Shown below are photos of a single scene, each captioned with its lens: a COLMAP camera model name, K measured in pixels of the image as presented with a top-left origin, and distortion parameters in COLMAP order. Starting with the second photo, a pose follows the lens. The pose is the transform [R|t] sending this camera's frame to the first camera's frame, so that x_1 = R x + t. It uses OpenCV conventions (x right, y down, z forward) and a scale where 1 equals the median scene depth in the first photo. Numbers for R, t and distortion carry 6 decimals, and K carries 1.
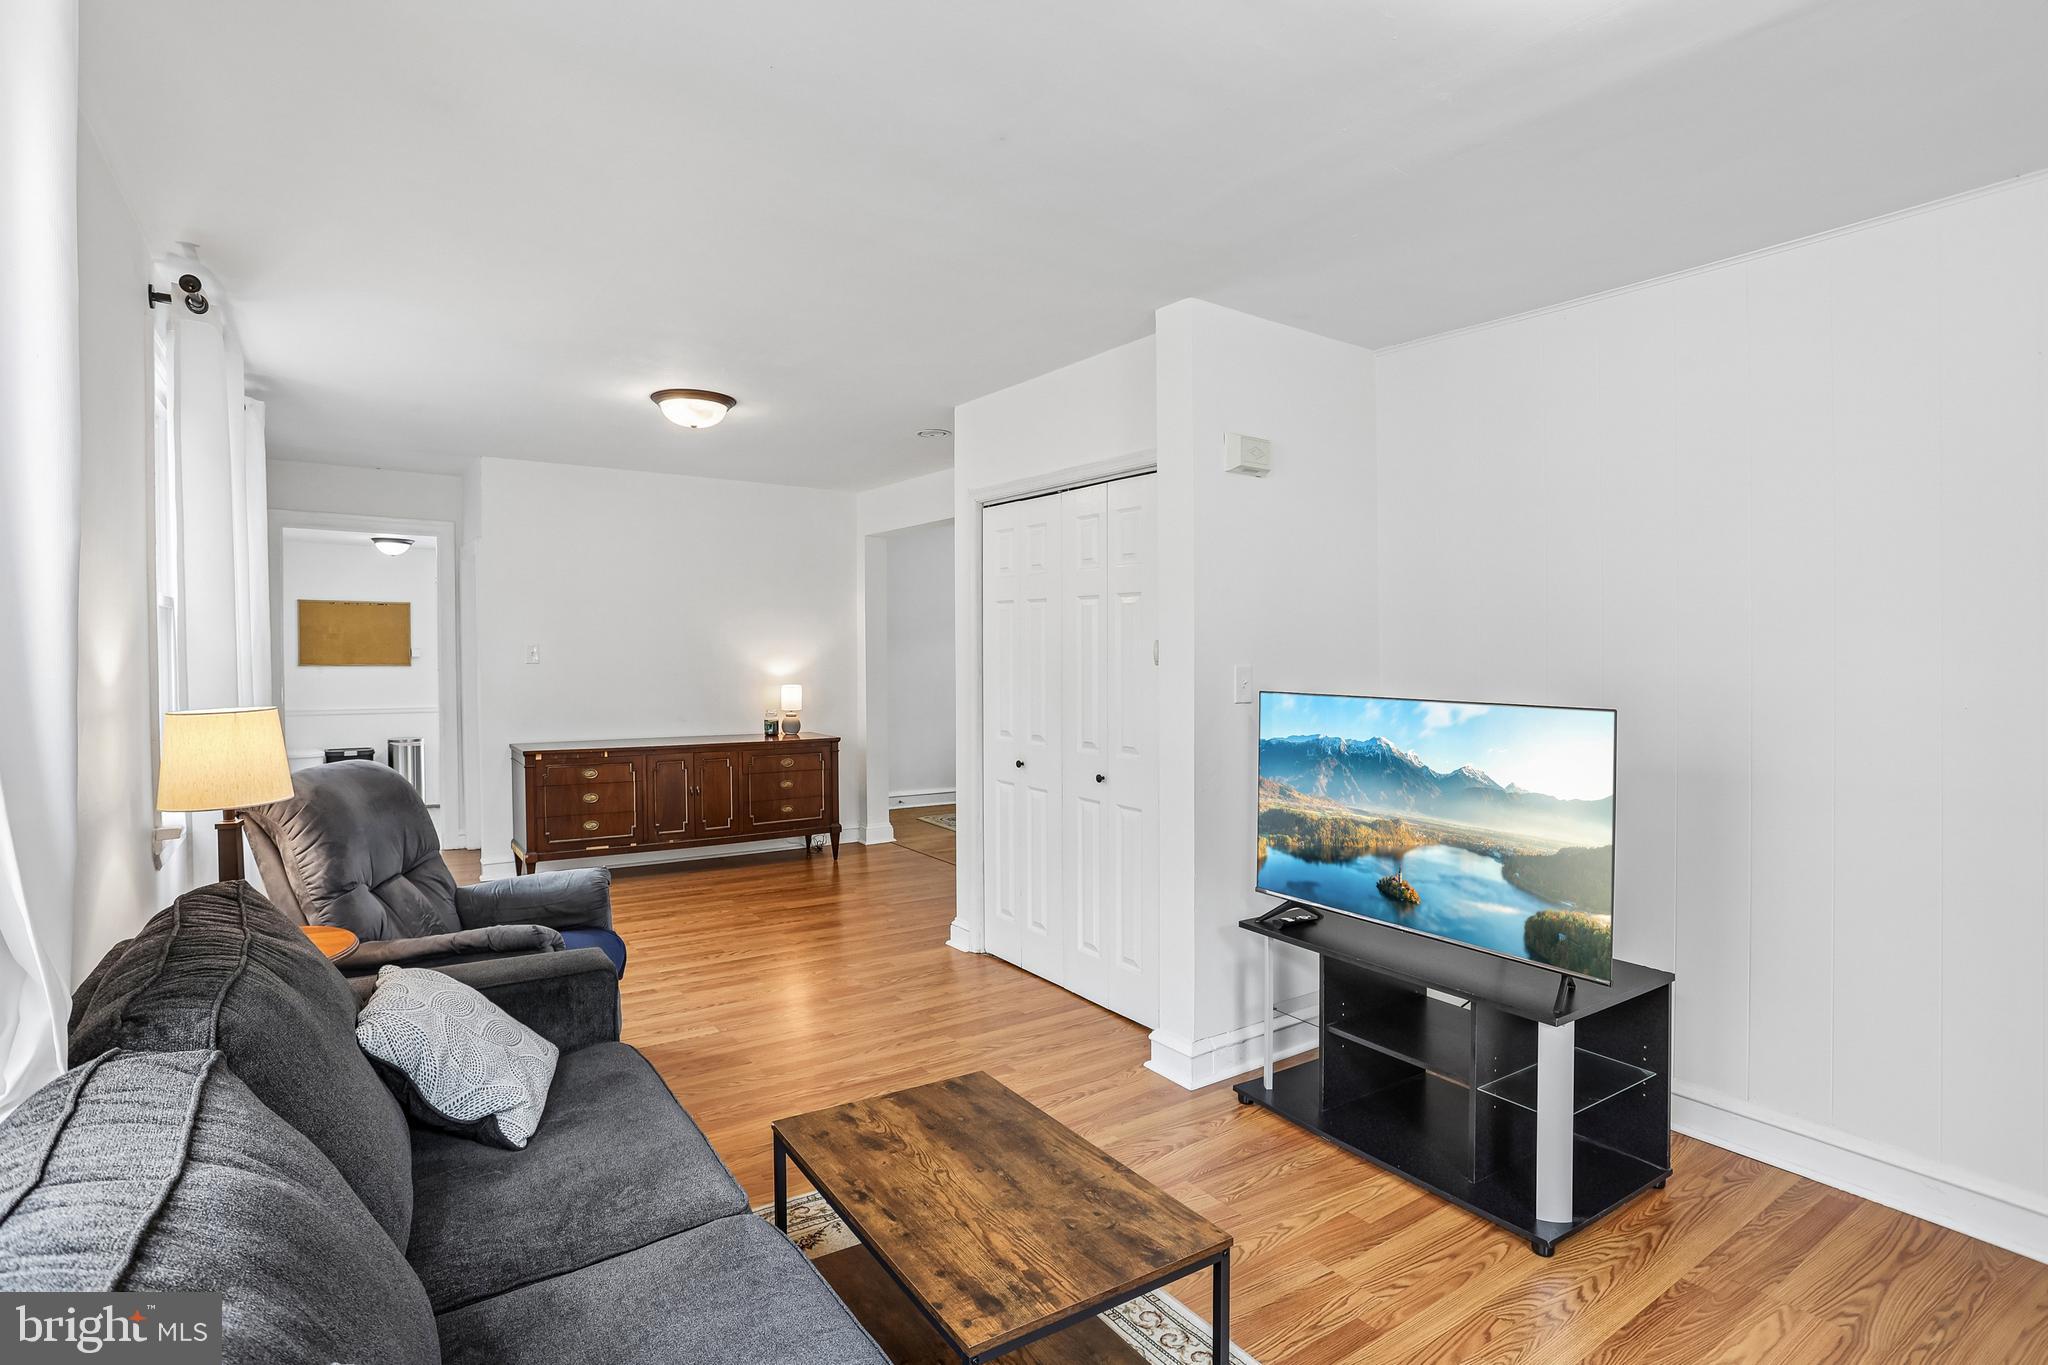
lens RADIAL K [[1024.3, 0, 1023.3], [0, 1024.3, 688.6], [0, 0, 1]] dist [-0.060790, 0.022418]
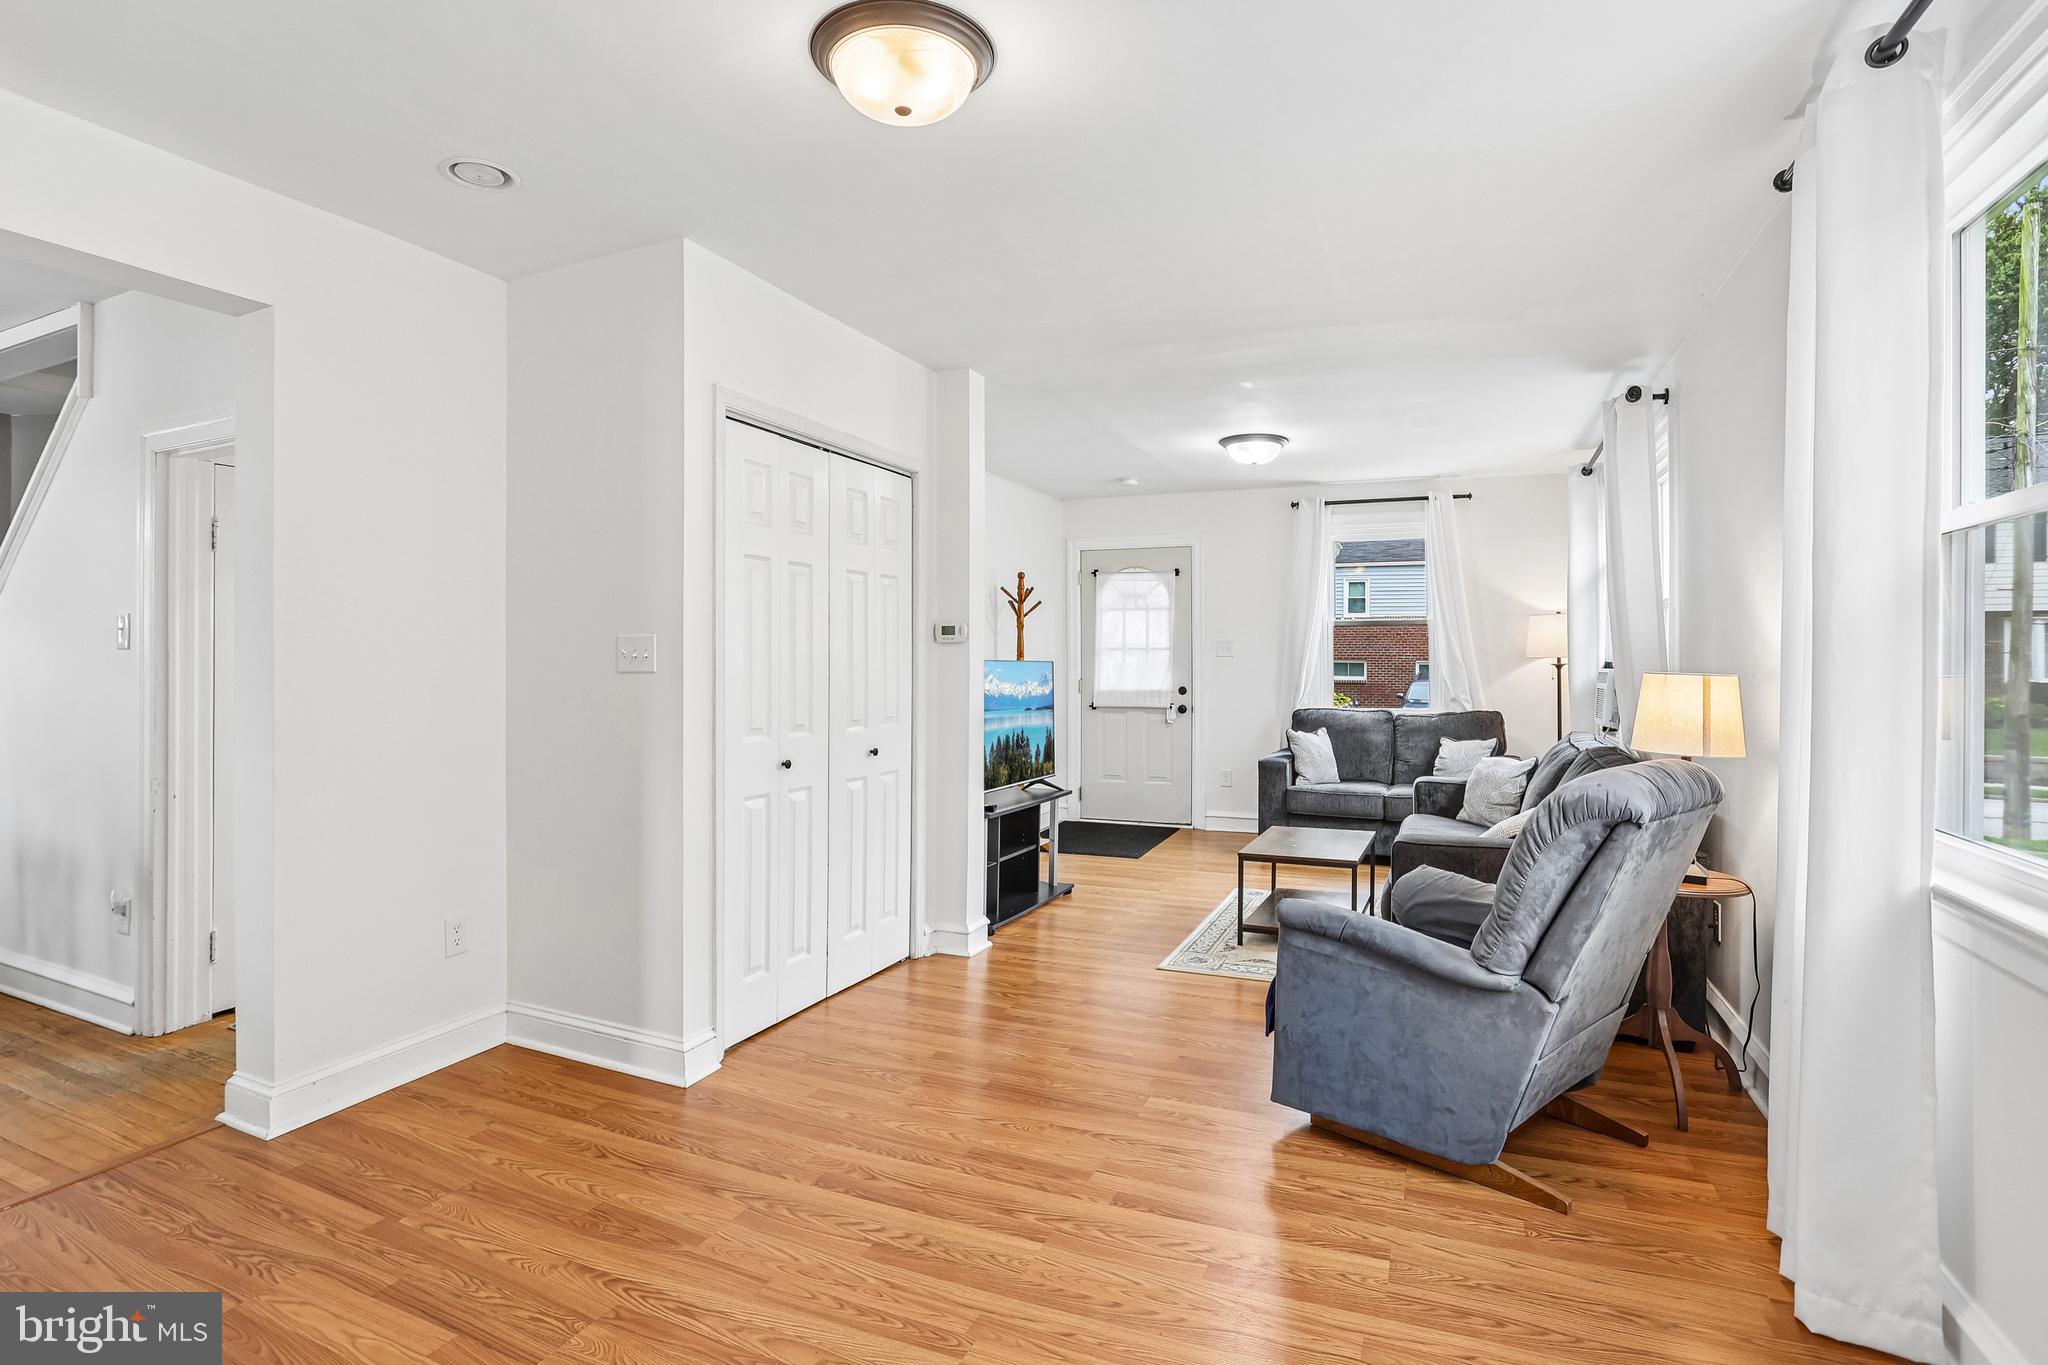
lens RADIAL K [[1024.3, 0, 1005.2], [0, 1024.3, 659.6], [0, 0, 1]] dist [-0.060790, 0.022418]
pose [[-0.522003, -0.008817, 0.852898, -0.801934], [0.024990, 0.999359, 0.025626, -0.024694], [-0.852578, 0.034691, -0.521448, 1.312992]]
